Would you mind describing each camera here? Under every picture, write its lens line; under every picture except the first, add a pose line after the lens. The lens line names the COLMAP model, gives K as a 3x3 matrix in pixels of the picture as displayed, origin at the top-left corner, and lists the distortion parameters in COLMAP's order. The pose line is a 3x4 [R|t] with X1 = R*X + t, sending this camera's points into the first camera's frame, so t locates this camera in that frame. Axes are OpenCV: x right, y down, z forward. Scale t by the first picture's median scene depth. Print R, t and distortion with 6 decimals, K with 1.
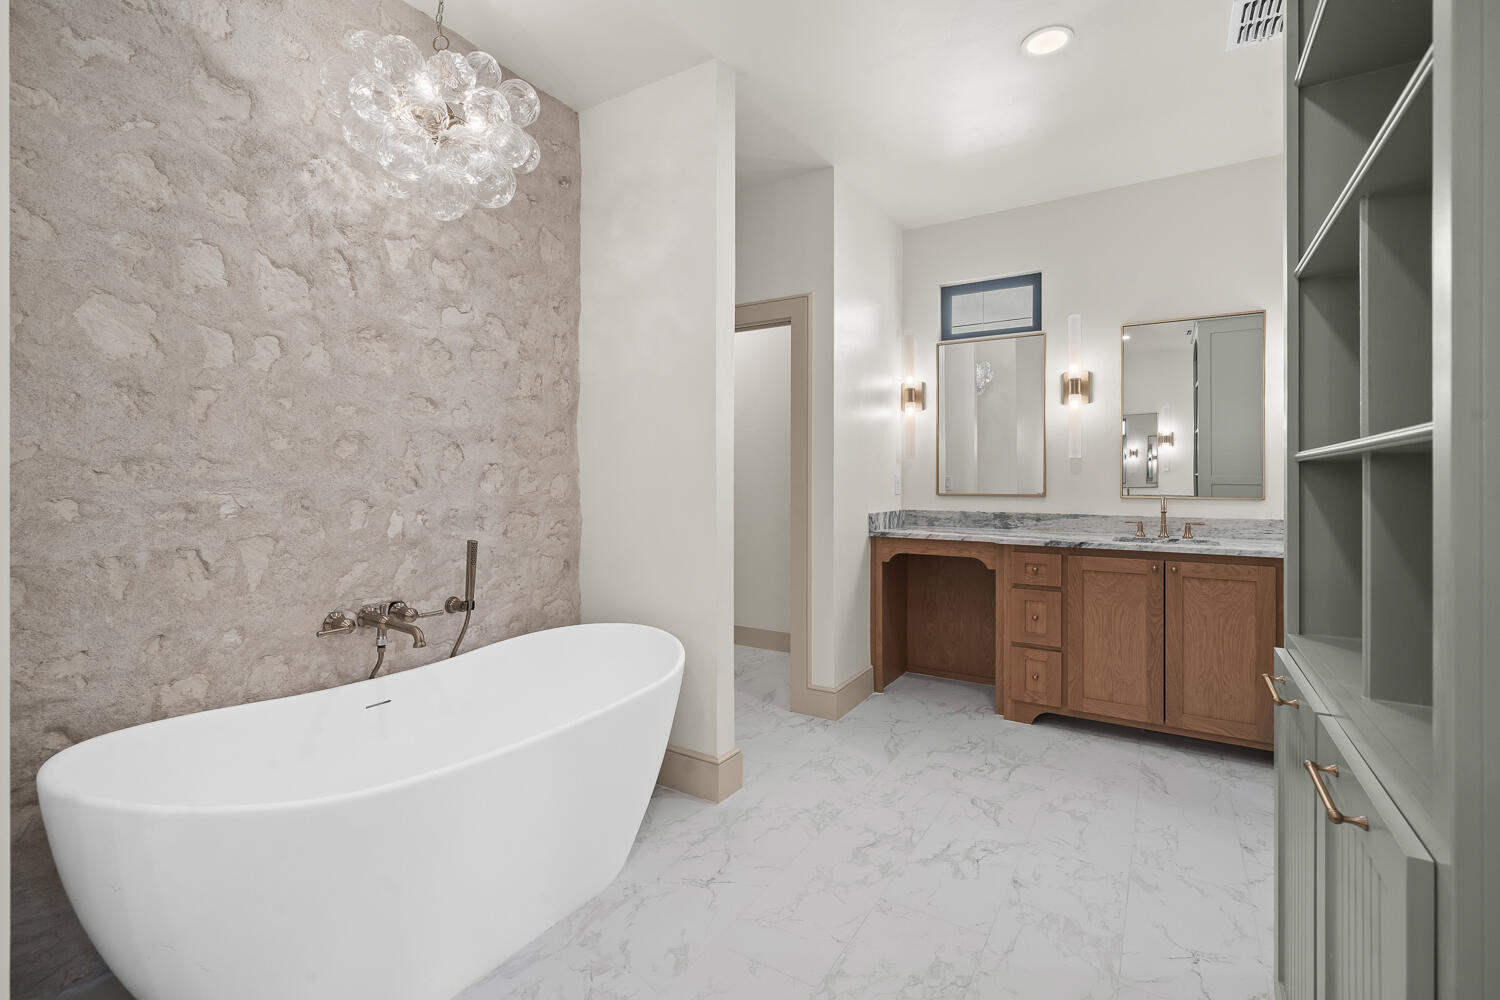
lens RADIAL K [[668.3, 0, 723.6], [0, 668.3, 477.8], [0, 0, 1]] dist [0.001403, -0.000230]
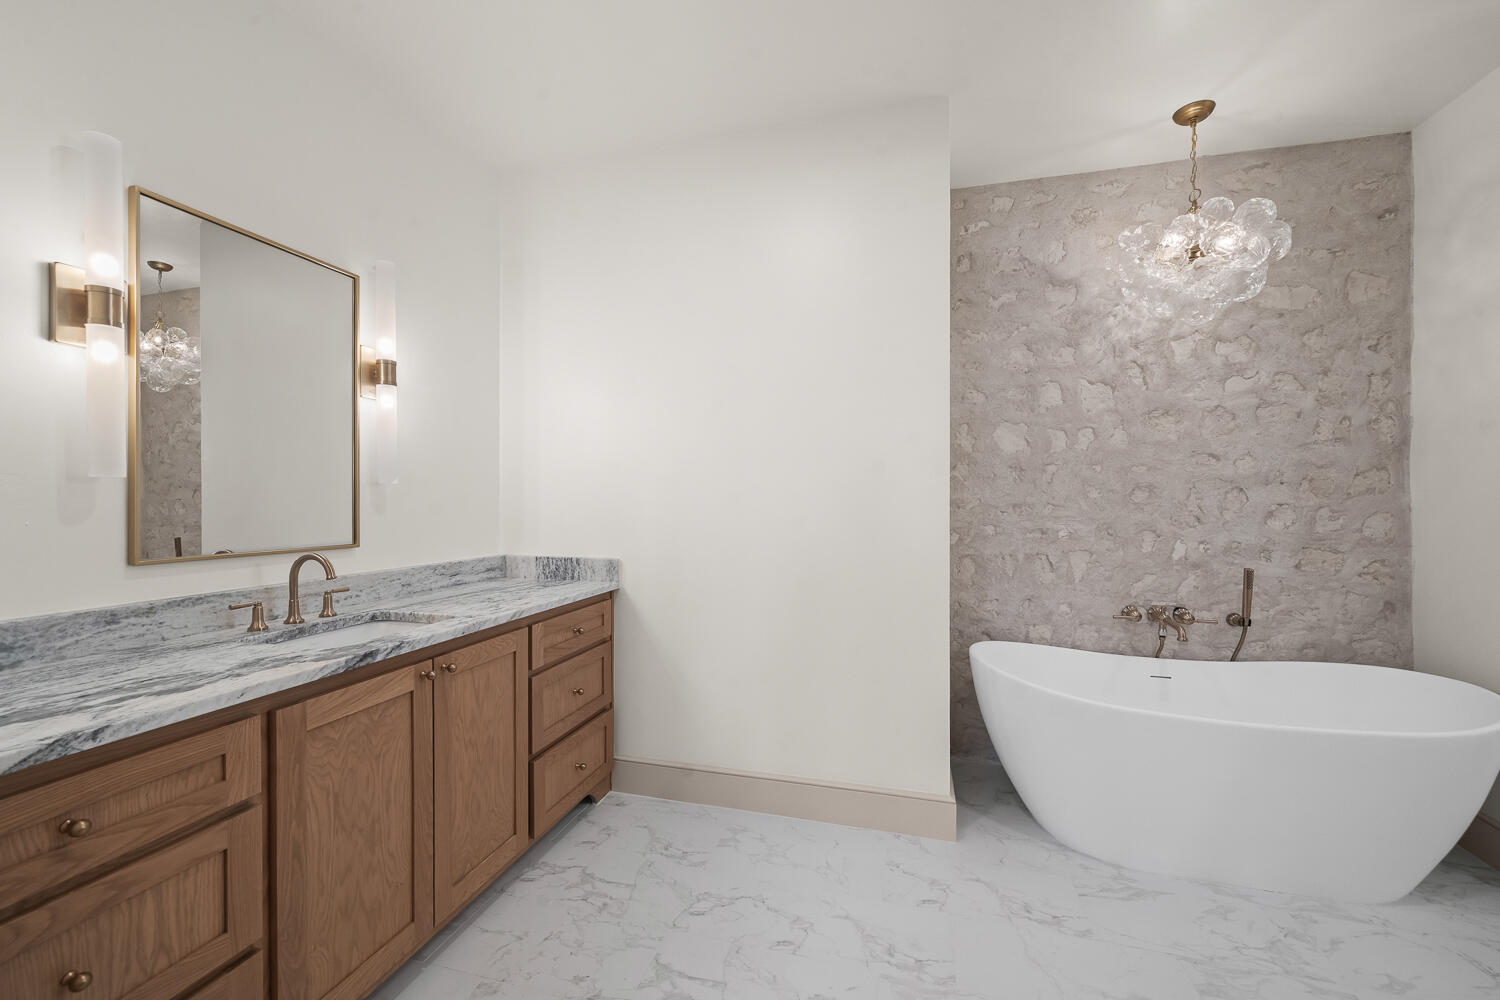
lens RADIAL K [[615.2, 0, 748.3], [0, 615.2, 503.4], [0, 0, 1]] dist [-0.000497, -0.000276]
pose [[0.296643, 0.009538, -0.954941, 0.412007], [0.001505, 0.999944, 0.010455, -0.036840], [0.954987, -0.004538, 0.296612, -0.188612]]
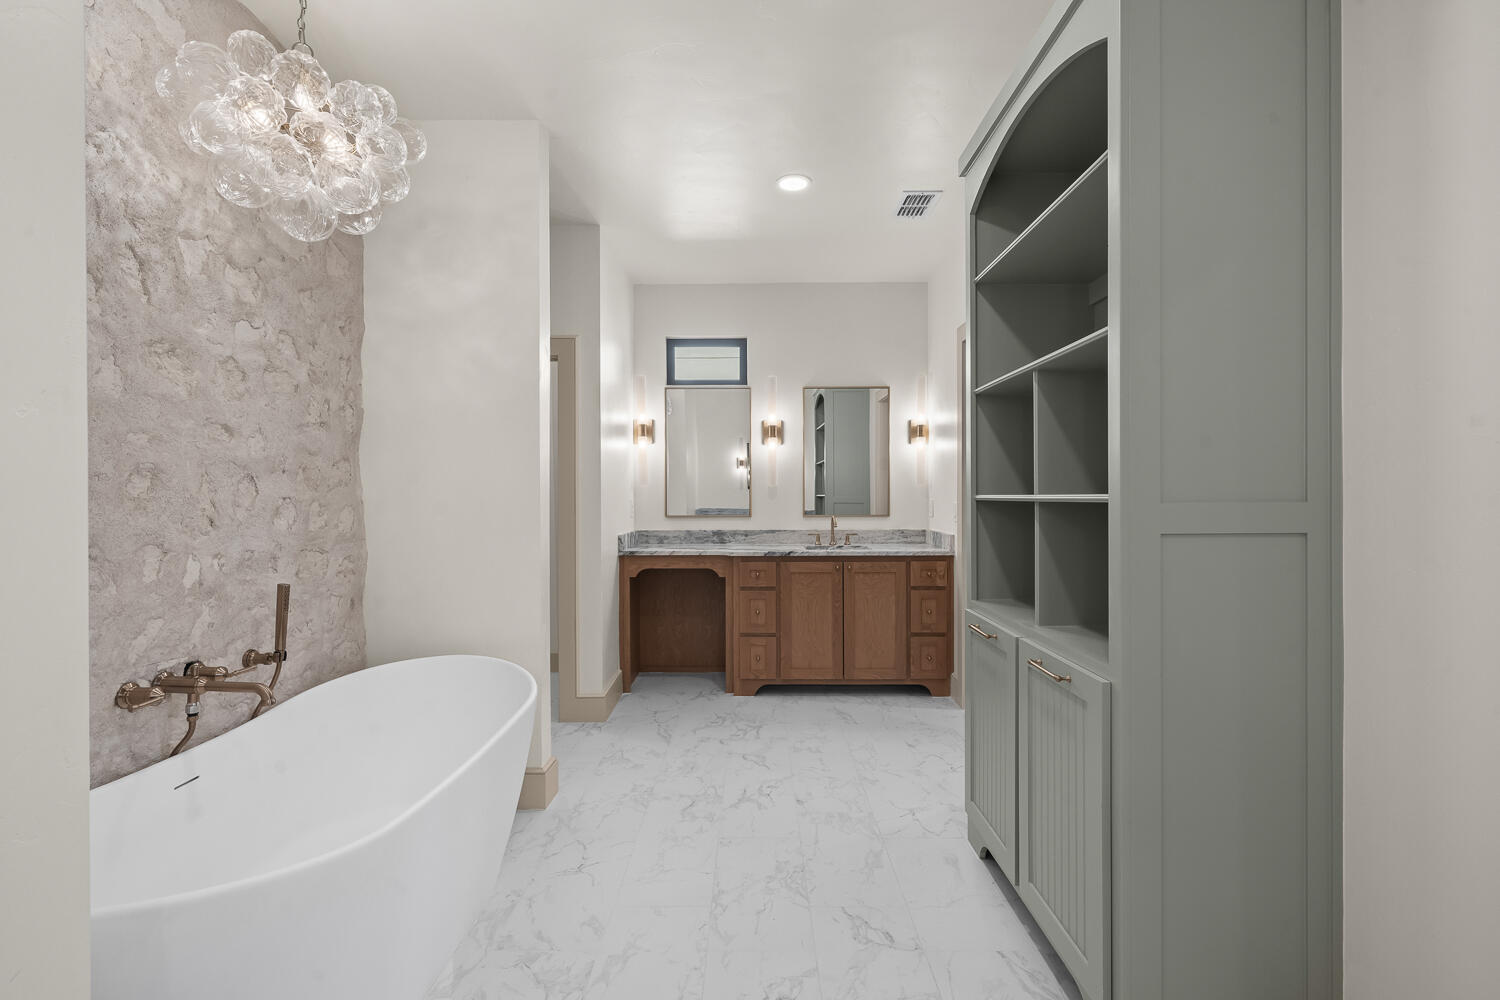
lens RADIAL K [[668.3, 0, 718.3], [0, 668.3, 497.7], [0, 0, 1]] dist [0.001403, -0.000230]
pose [[0.857483, -0.009086, 0.514433, -0.332515], [0.006405, 0.999955, 0.006985, -0.025422], [-0.514473, -0.002695, 0.857502, -0.077052]]
